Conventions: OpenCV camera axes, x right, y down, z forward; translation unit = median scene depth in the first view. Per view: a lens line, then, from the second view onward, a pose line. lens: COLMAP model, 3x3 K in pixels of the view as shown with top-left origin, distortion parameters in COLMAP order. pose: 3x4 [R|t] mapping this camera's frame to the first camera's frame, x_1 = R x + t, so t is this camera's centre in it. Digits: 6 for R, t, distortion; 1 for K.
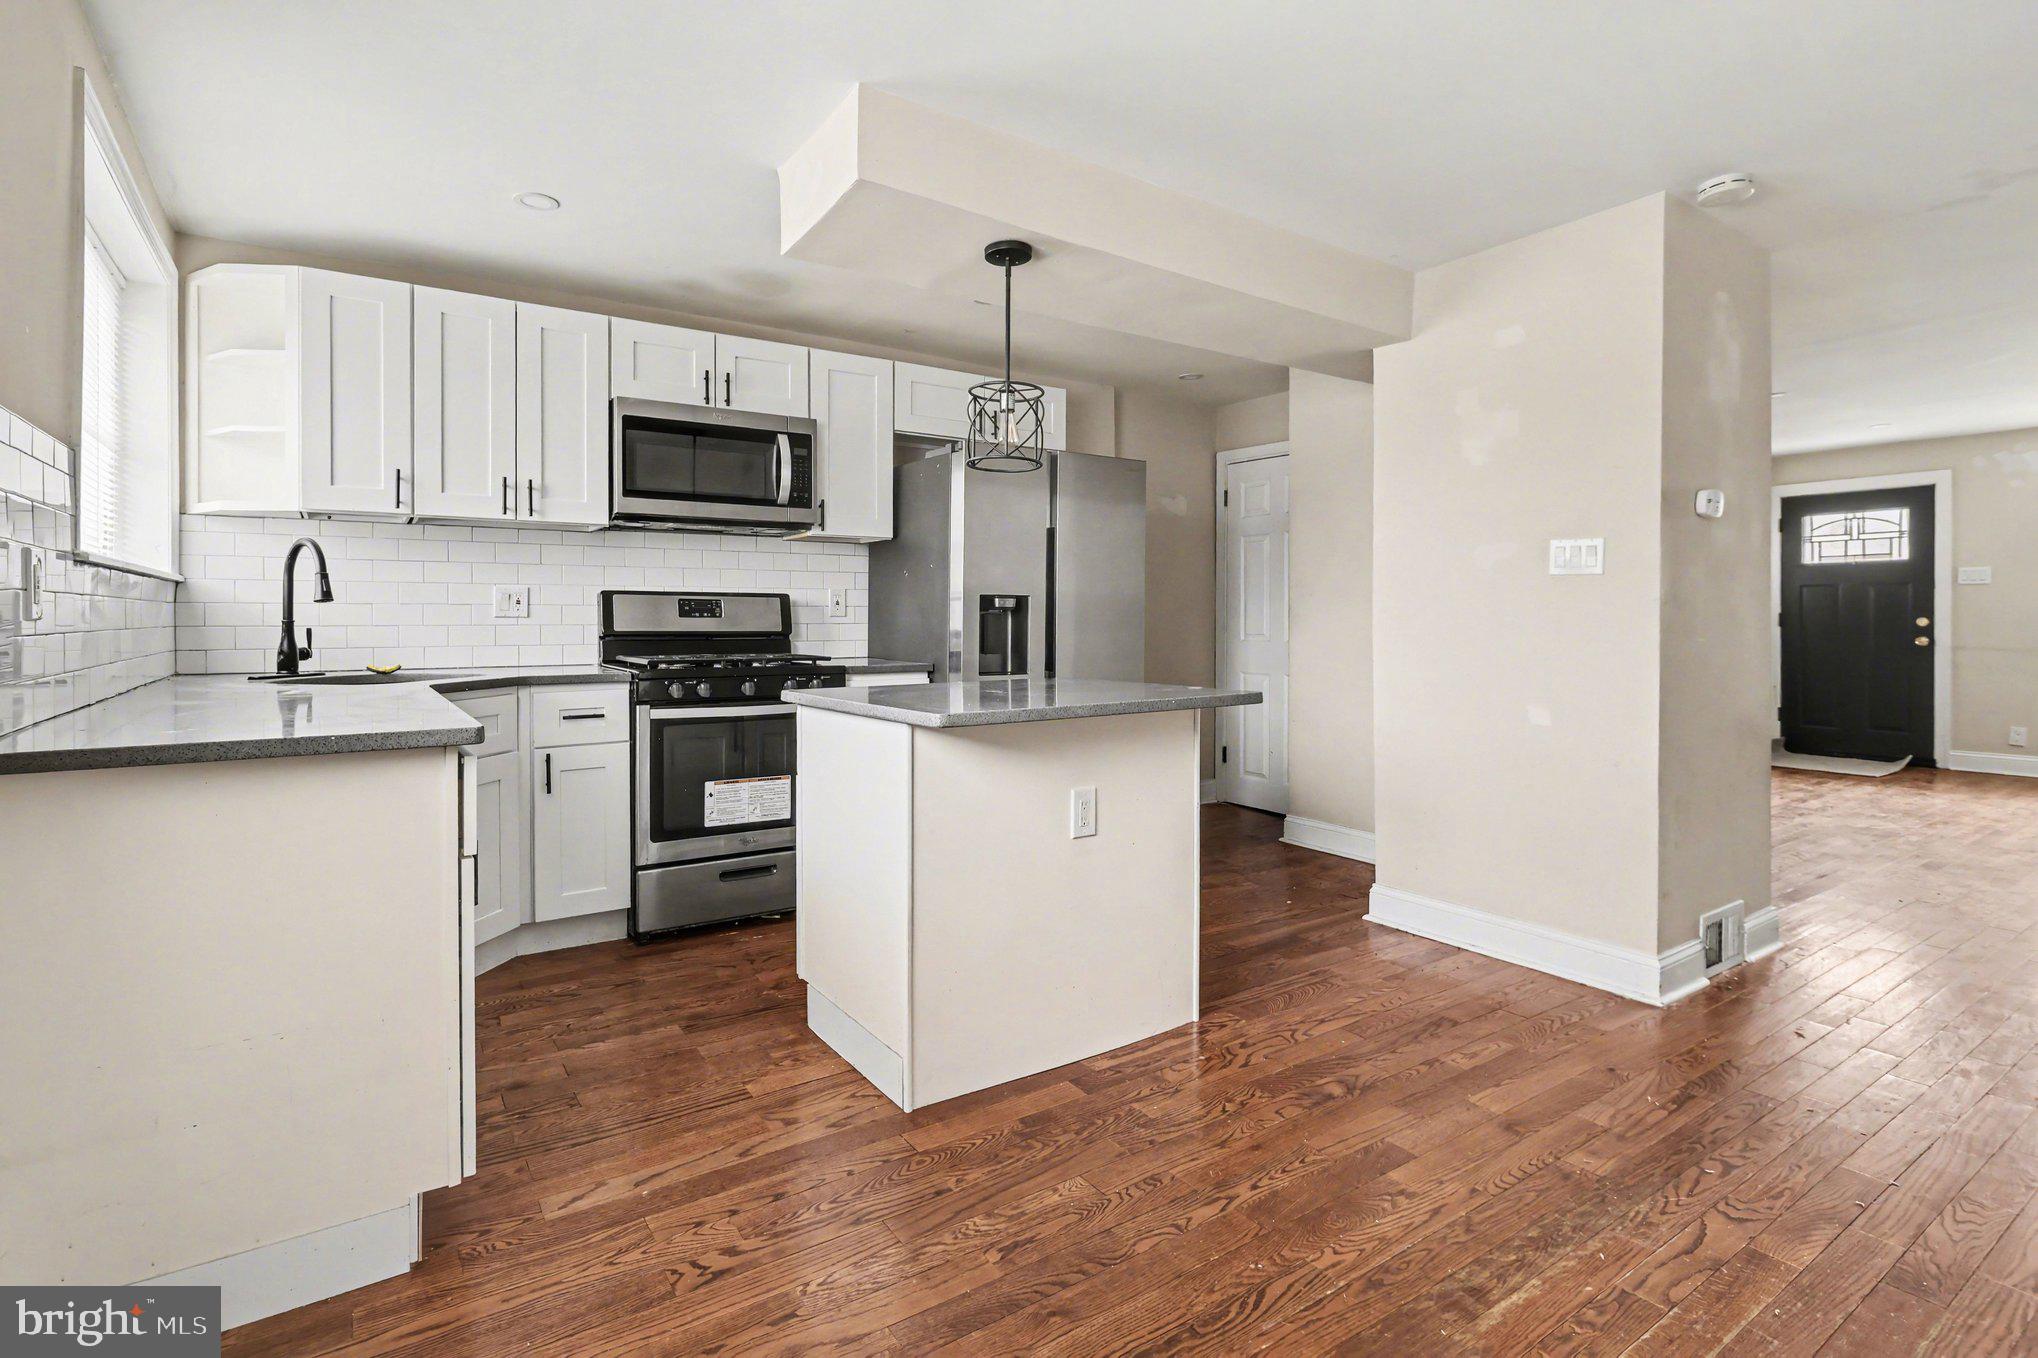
lens RADIAL K [[929.6, 0, 1025.1], [0, 929.6, 649.9], [0, 0, 1]] dist [-0.011372, 0.004636]
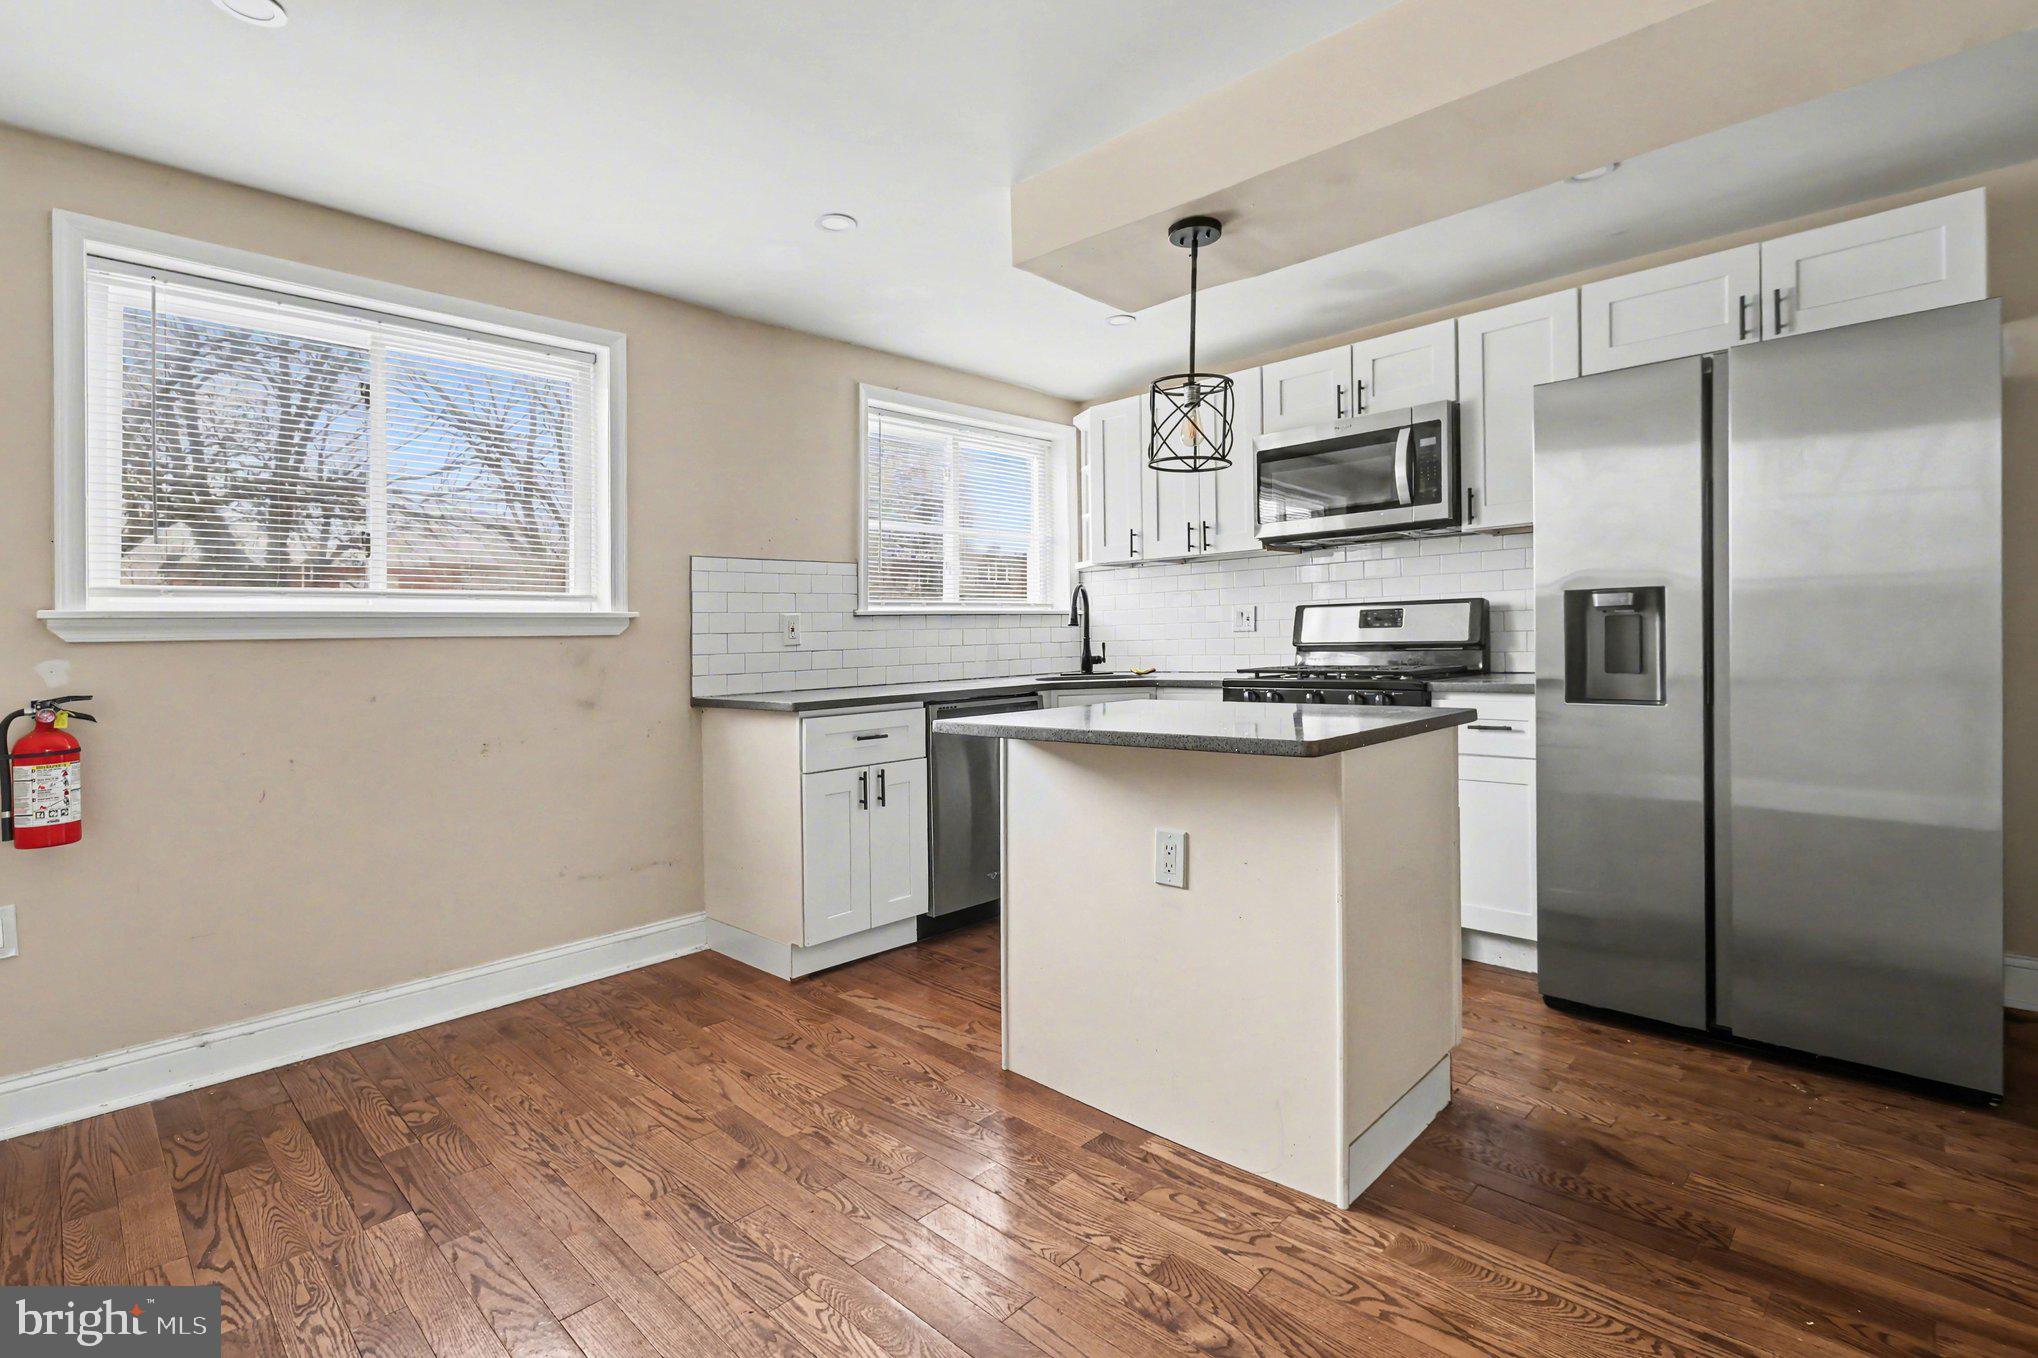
lens RADIAL K [[929.6, 0, 999.5], [0, 929.6, 645.4], [0, 0, 1]] dist [-0.011372, 0.004636]
pose [[0.229263, 0.001379, -0.973363, 0.636293], [-0.005180, 0.999987, 0.000196, -0.017266], [0.973351, 0.004997, 0.229267, 0.466932]]
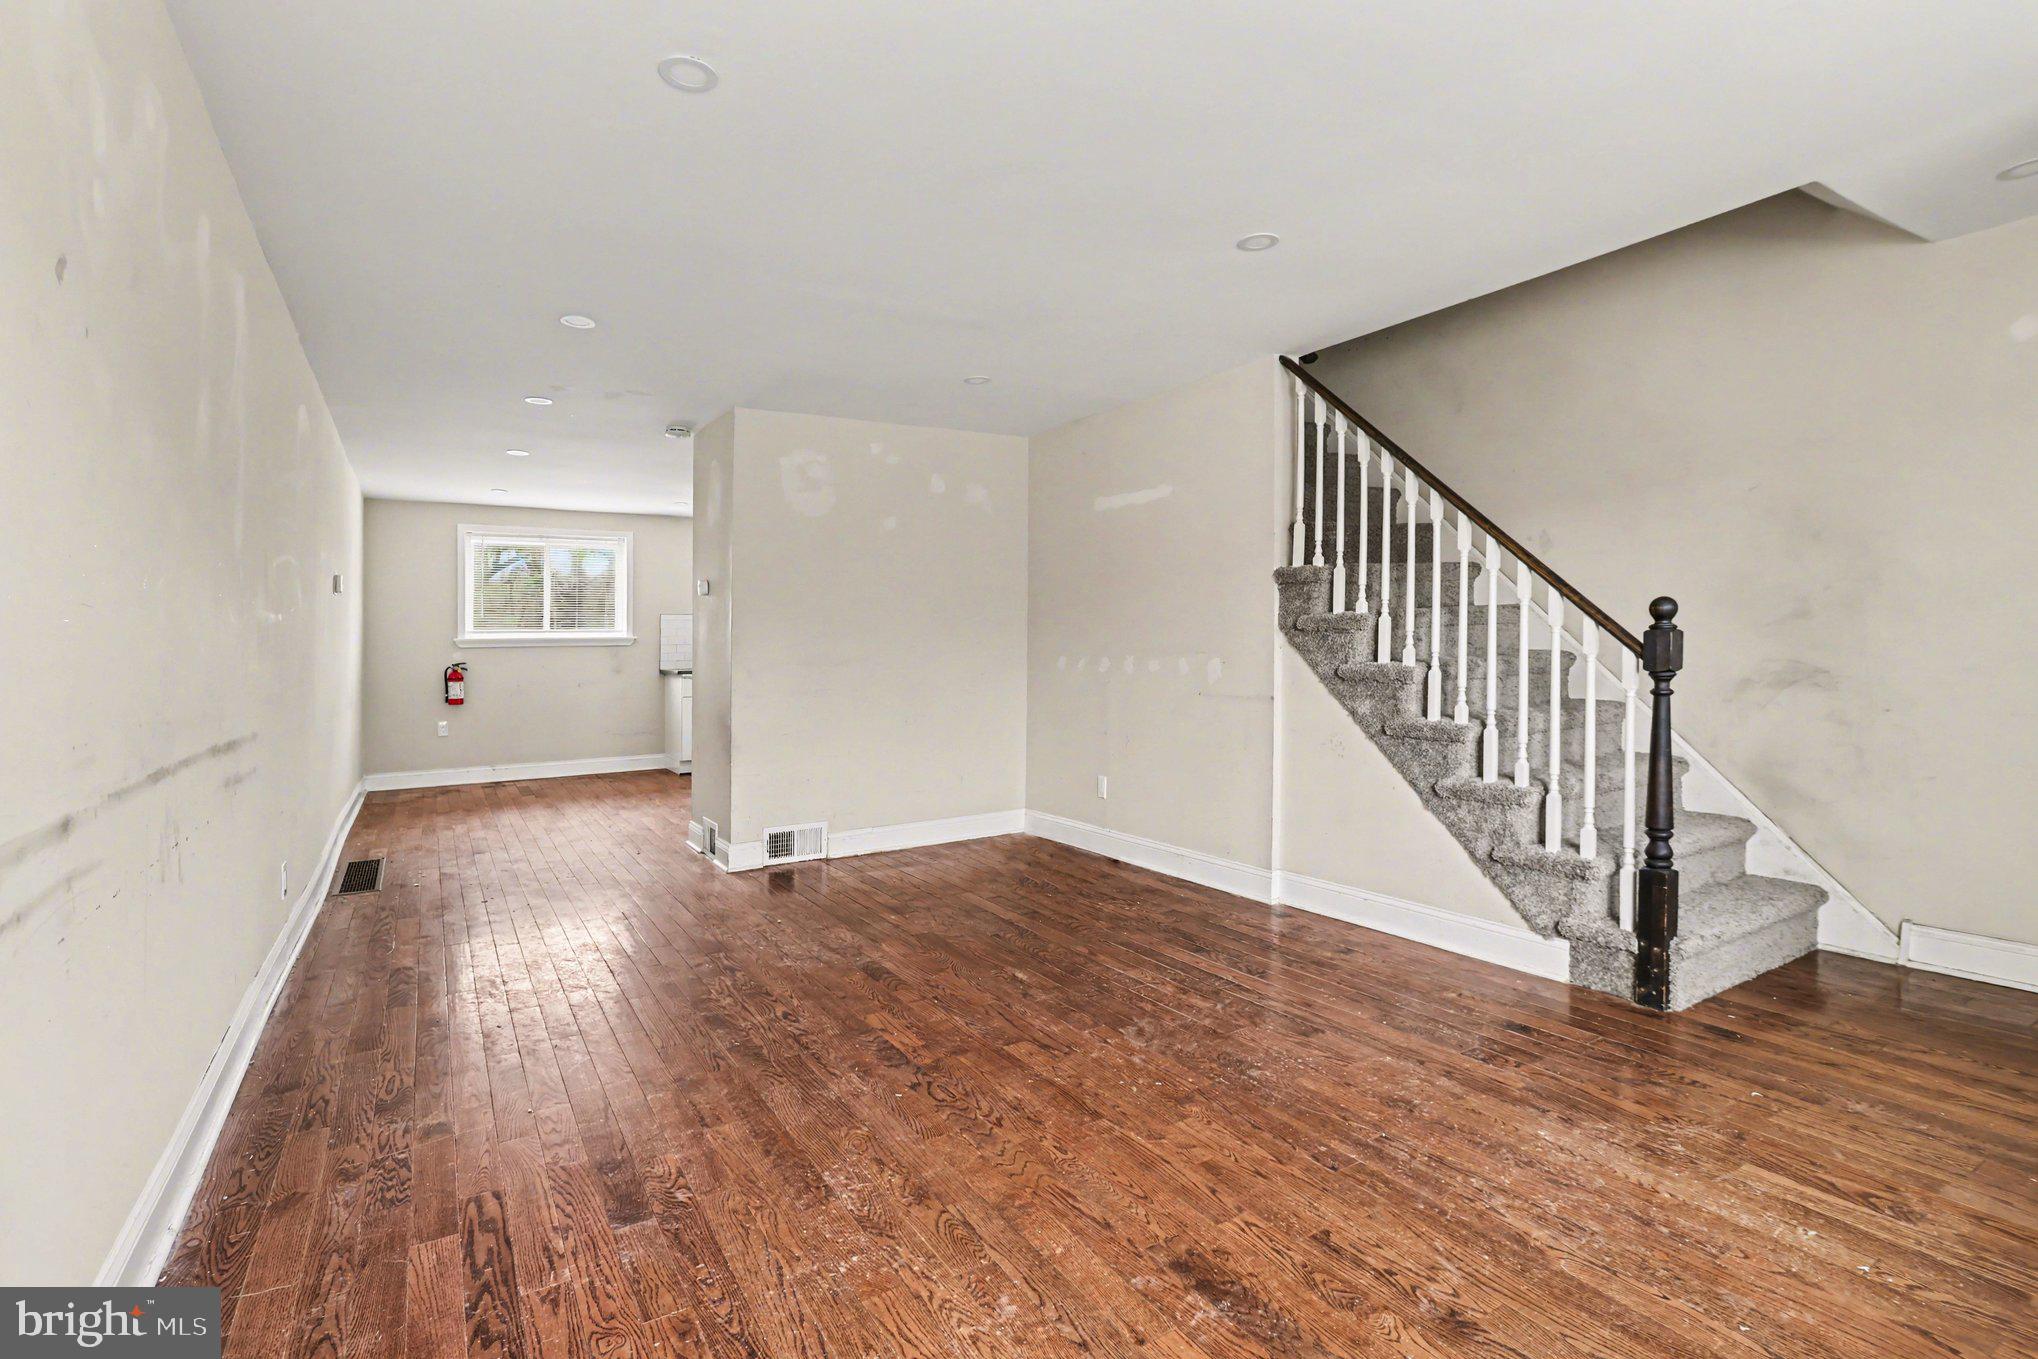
lens RADIAL K [[929.6, 0, 983.5], [0, 929.6, 647.0], [0, 0, 1]] dist [-0.011372, 0.004636]
pose [[-0.024229, 0.006230, -0.999687, 2.190448], [-0.016086, 0.999849, 0.006621, -0.054903], [0.999577, 0.016241, -0.024125, 1.369531]]
